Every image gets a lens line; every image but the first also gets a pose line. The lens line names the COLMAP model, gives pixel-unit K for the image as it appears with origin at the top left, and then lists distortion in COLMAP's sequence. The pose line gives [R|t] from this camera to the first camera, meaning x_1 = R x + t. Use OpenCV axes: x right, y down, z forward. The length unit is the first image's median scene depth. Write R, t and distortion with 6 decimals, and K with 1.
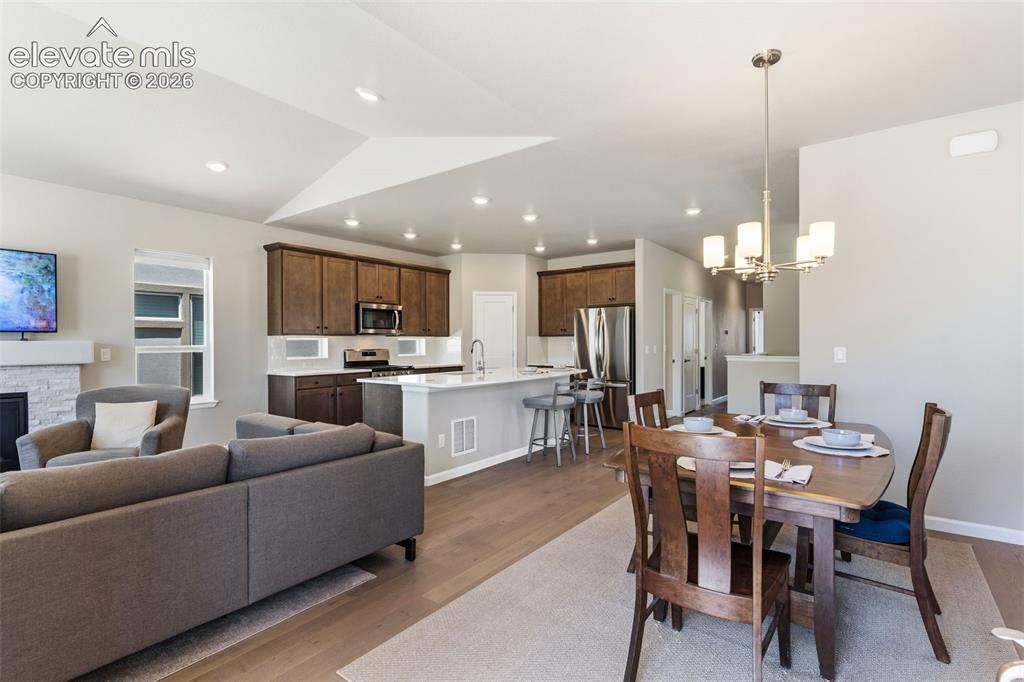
lens RADIAL K [[491.6, 0, 512.3], [0, 491.6, 342.8], [0, 0, 1]] dist [0.002856, 0.000347]
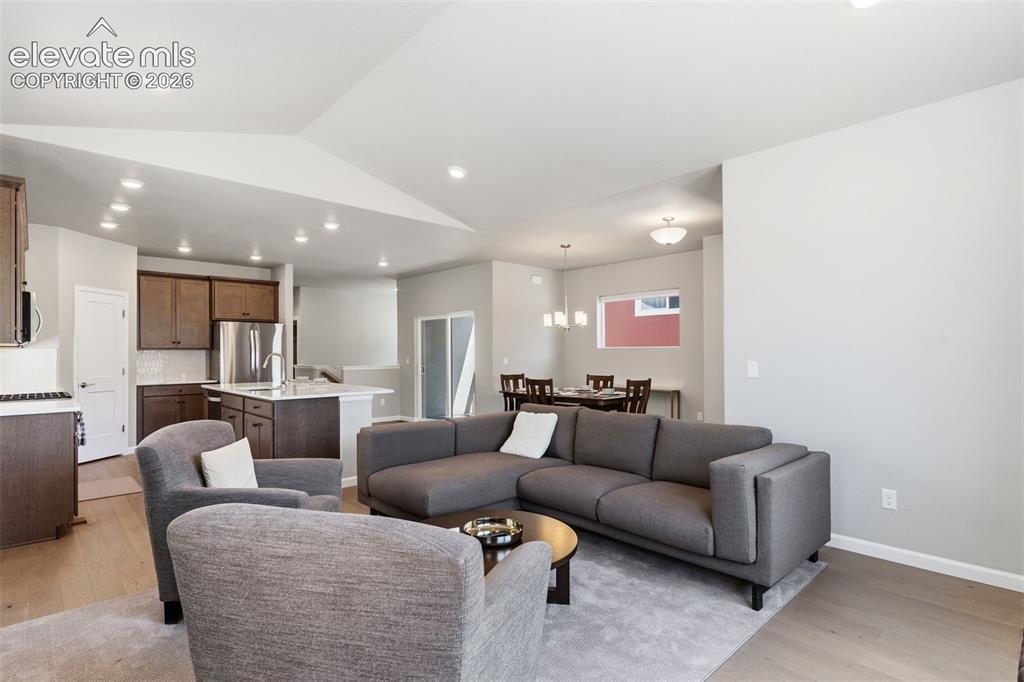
lens RADIAL K [[516.1, 0, 516.4], [0, 516.1, 351.8], [0, 0, 1]] dist [0.000510, 0.000057]
pose [[0.179095, 0.009253, 0.983788, -0.836122], [0.004380, 0.999938, -0.010202, 0.002911], [-0.983822, 0.006136, 0.179043, 0.288950]]
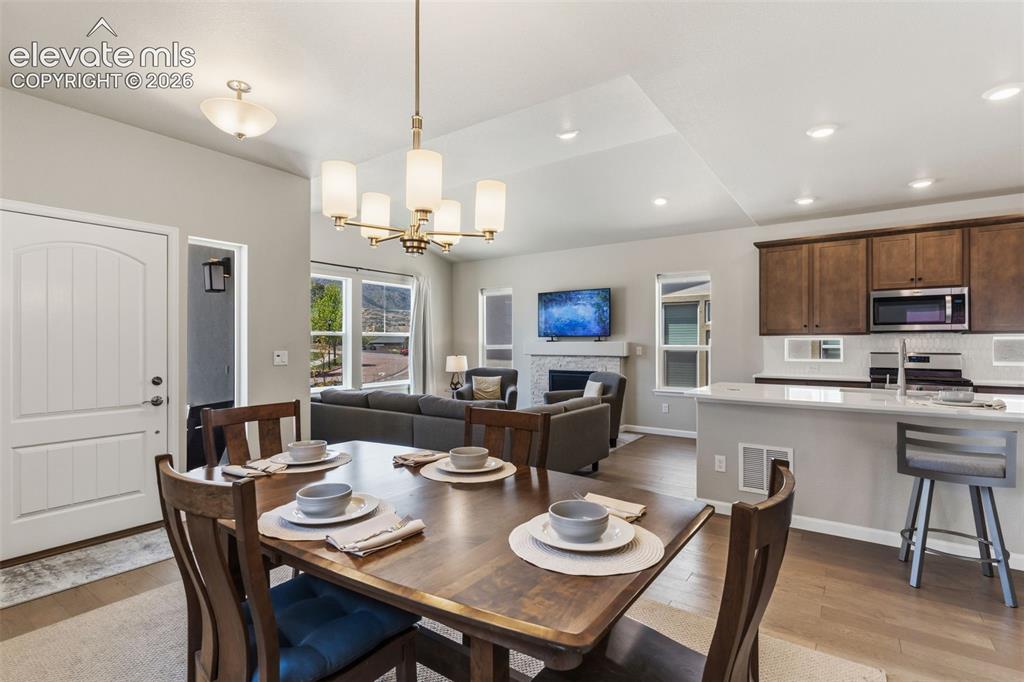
lens RADIAL K [[491.6, 0, 512.3], [0, 491.6, 342.8], [0, 0, 1]] dist [0.002856, 0.000347]
pose [[0.021205, 0.002716, -0.999771, 0.444981], [-0.002162, 0.999994, 0.002671, -0.002224], [0.999773, 0.002105, 0.021211, 0.423466]]
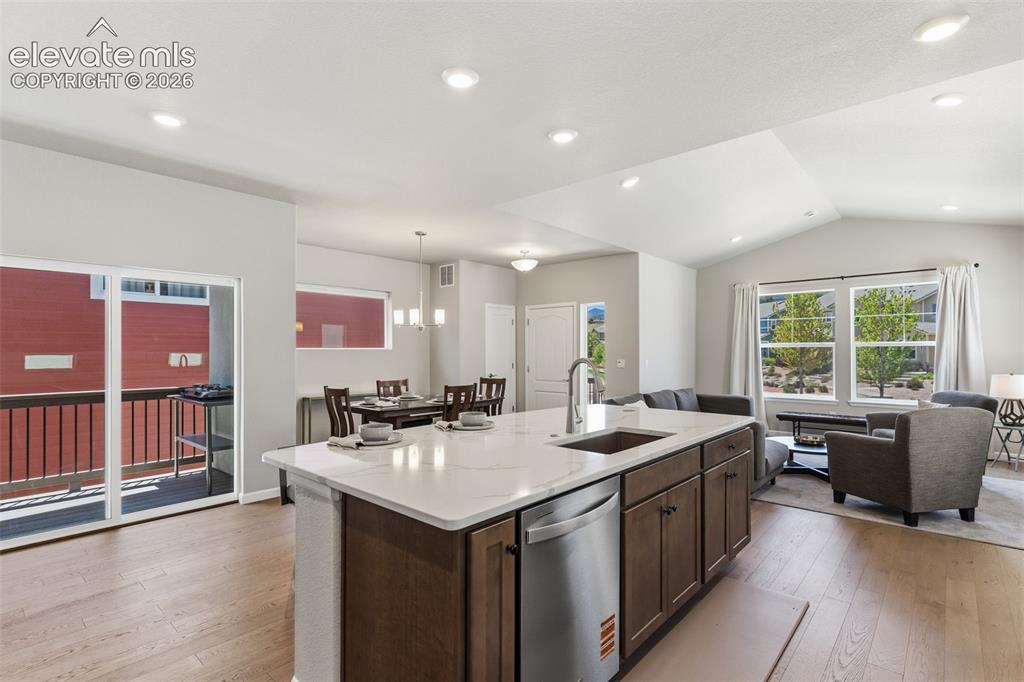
lens RADIAL K [[491.6, 0, 512.3], [0, 491.6, 342.8], [0, 0, 1]] dist [0.002856, 0.000347]
pose [[-0.995643, 0.008375, 0.092872, -0.041361], [0.007317, 0.999905, -0.011720, -0.014965], [-0.092962, -0.010989, -0.995609, 1.211246]]
